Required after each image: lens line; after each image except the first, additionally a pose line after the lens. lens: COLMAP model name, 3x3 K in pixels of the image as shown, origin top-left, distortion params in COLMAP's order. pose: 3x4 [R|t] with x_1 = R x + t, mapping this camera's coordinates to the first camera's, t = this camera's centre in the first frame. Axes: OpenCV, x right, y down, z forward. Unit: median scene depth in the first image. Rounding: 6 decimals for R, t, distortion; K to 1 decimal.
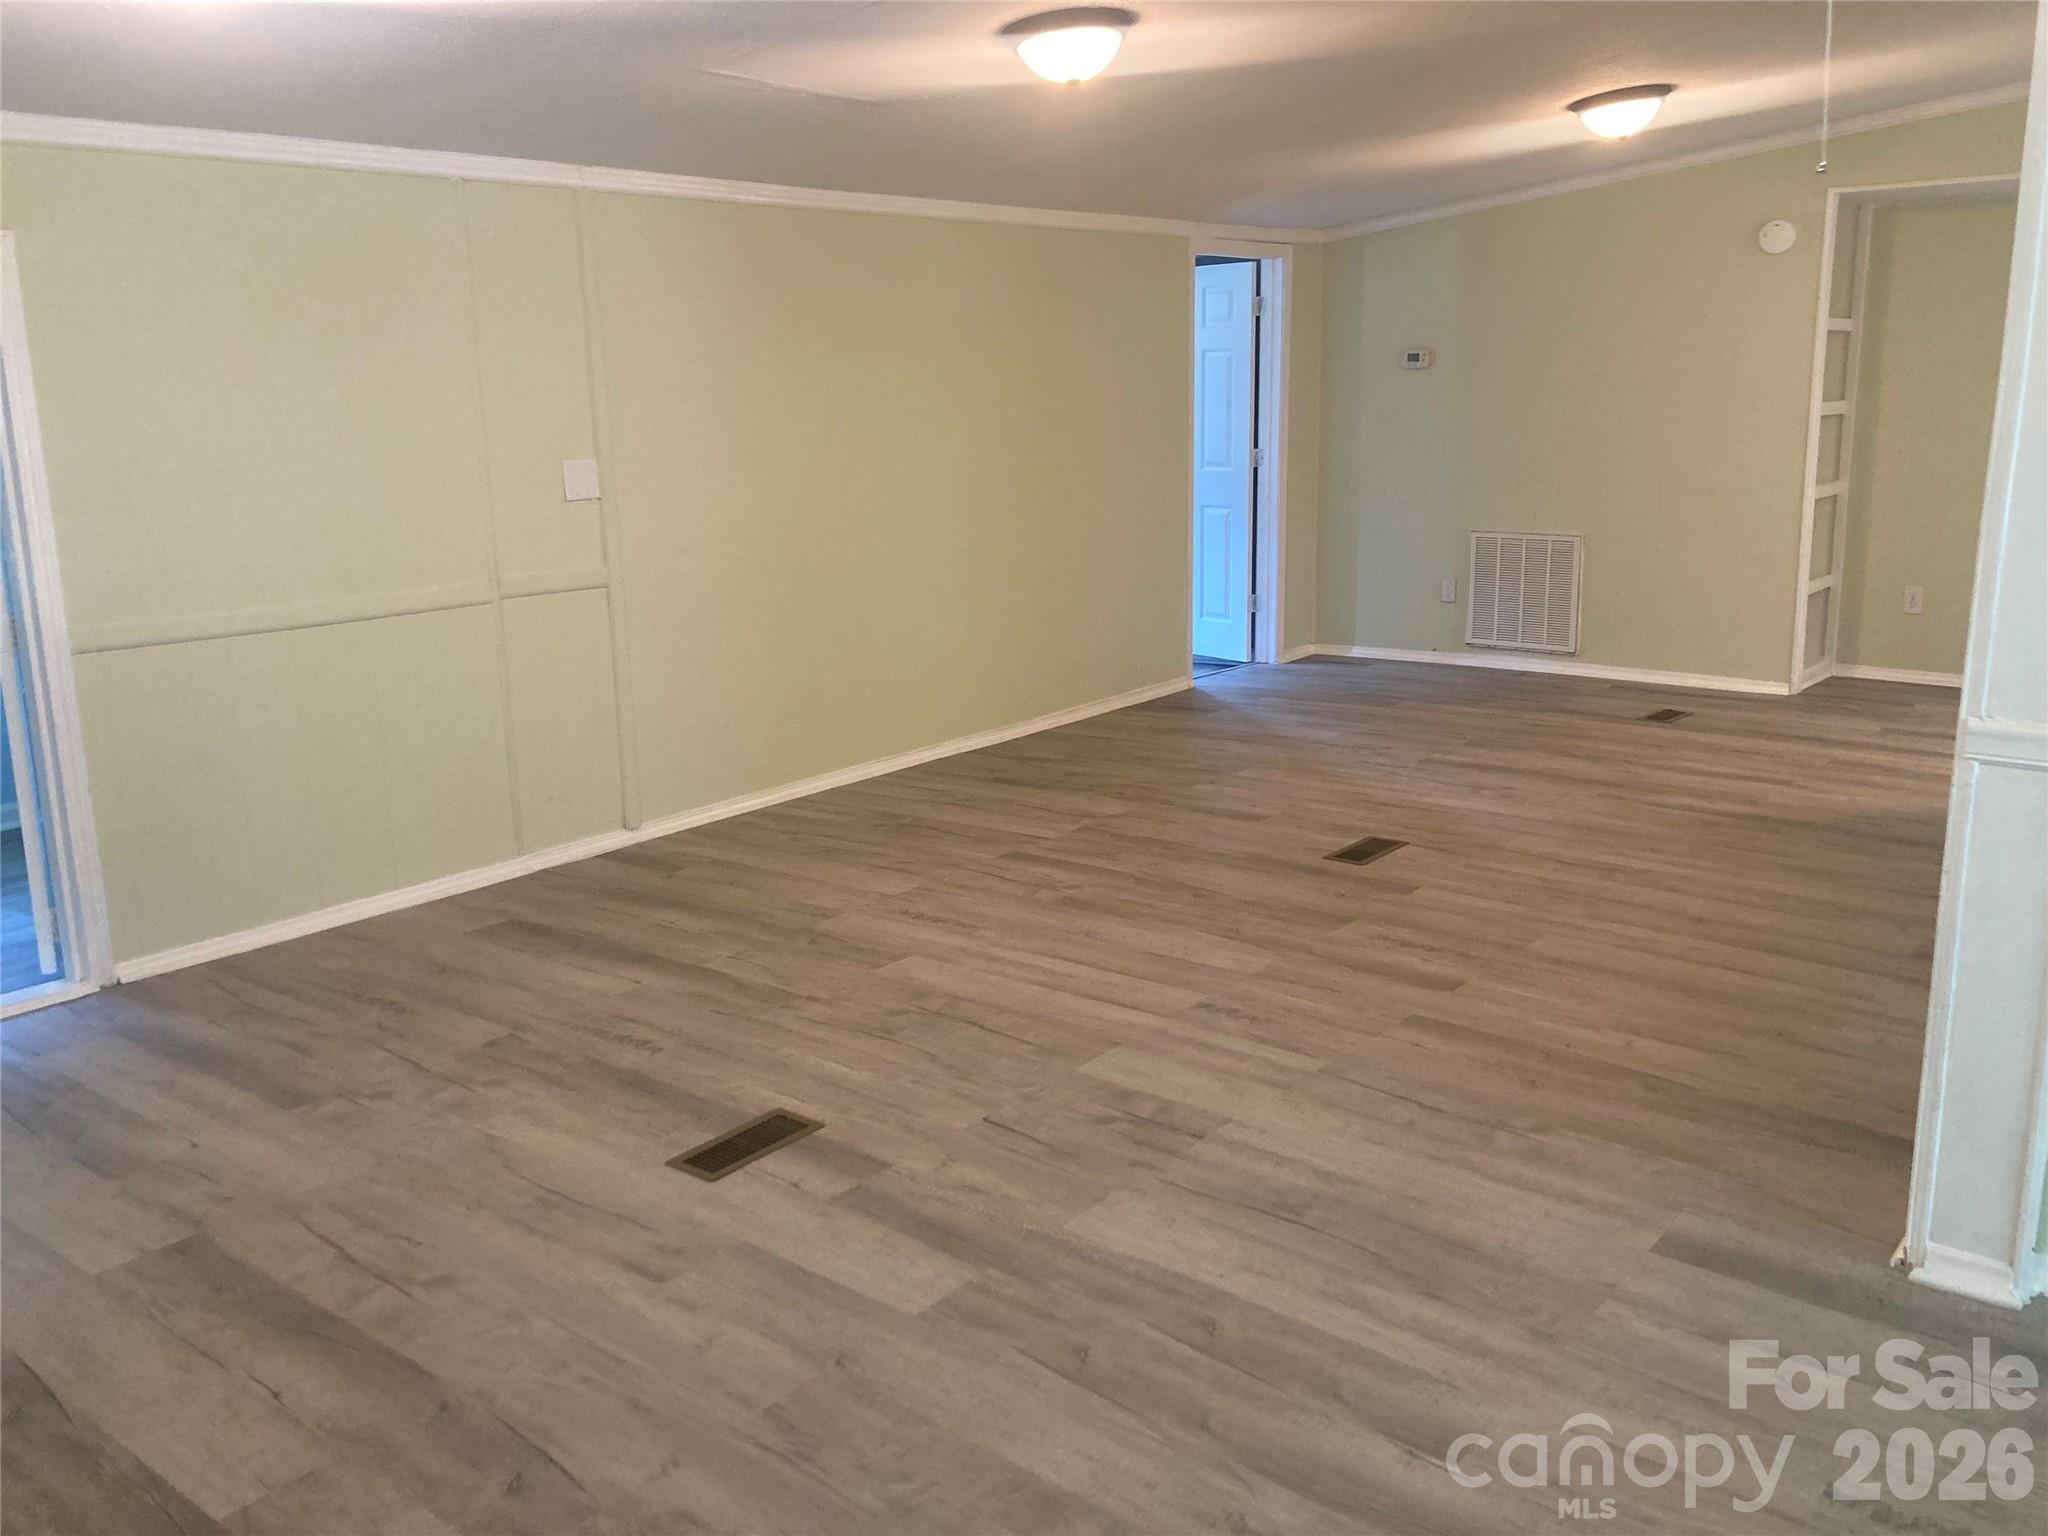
lens RADIAL K [[1709.7, 0, 1014.2], [0, 1709.7, 763.6], [0, 0, 1]] dist [0.049317, 0.003512]
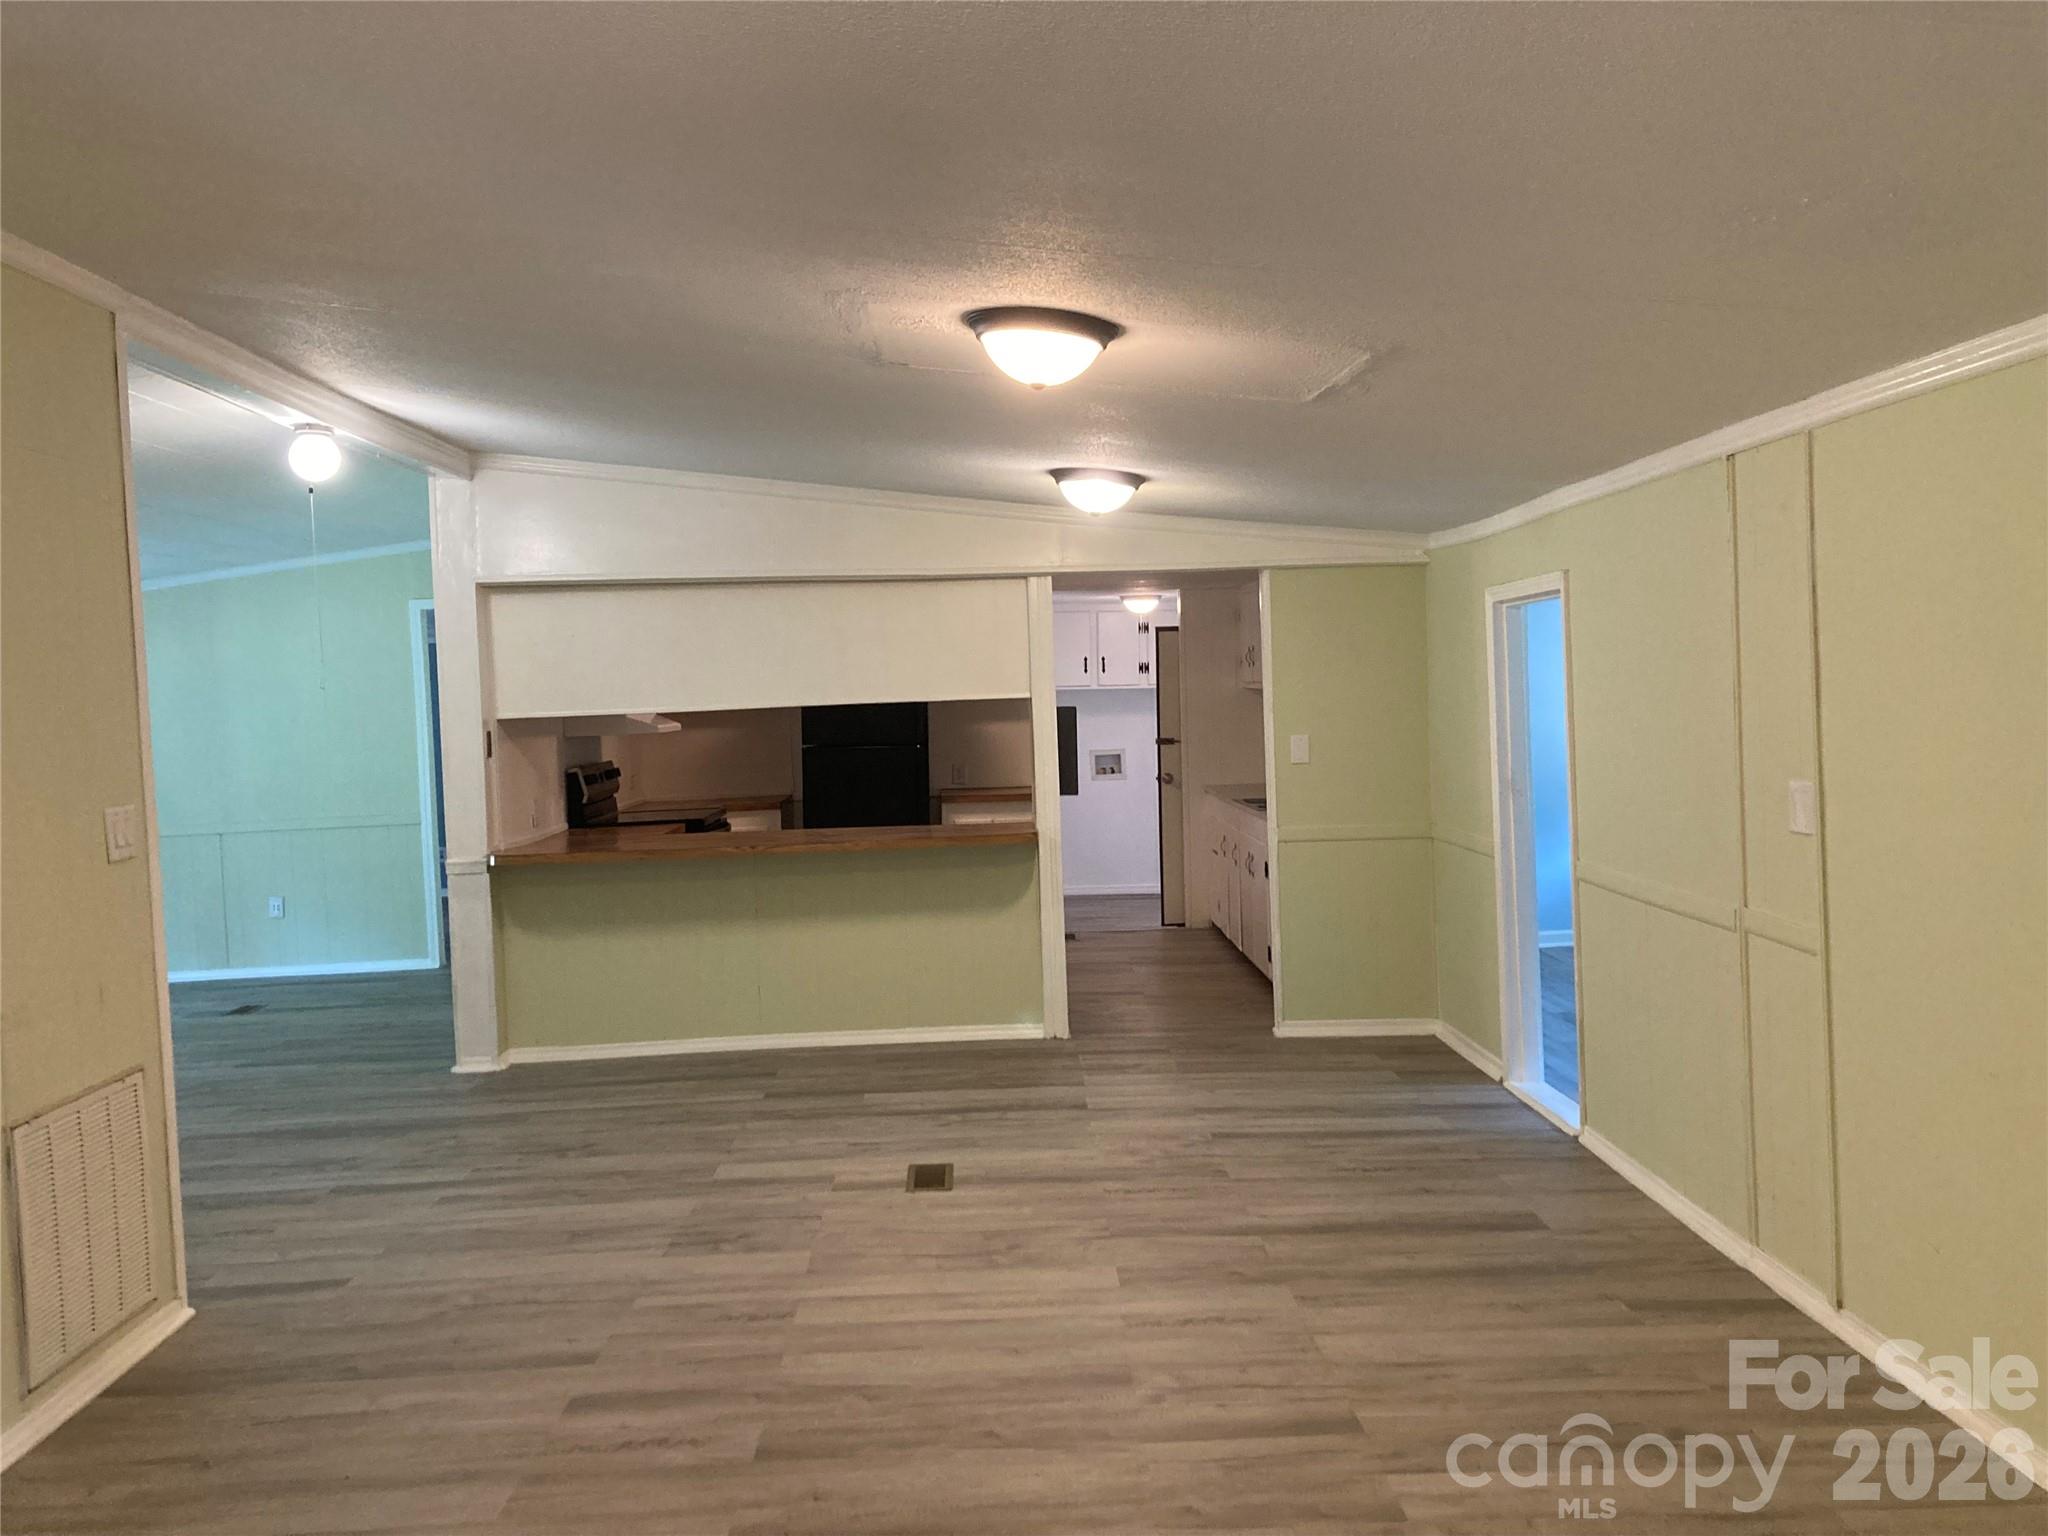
lens RADIAL K [[1709.7, 0, 1014.2], [0, 1709.7, 763.6], [0, 0, 1]] dist [0.049317, 0.003512]
pose [[-0.757461, 0.080204, -0.647935, 0.638679], [-0.086460, 0.971362, 0.221314, -0.414889], [0.647130, 0.223657, -0.728834, 1.733370]]
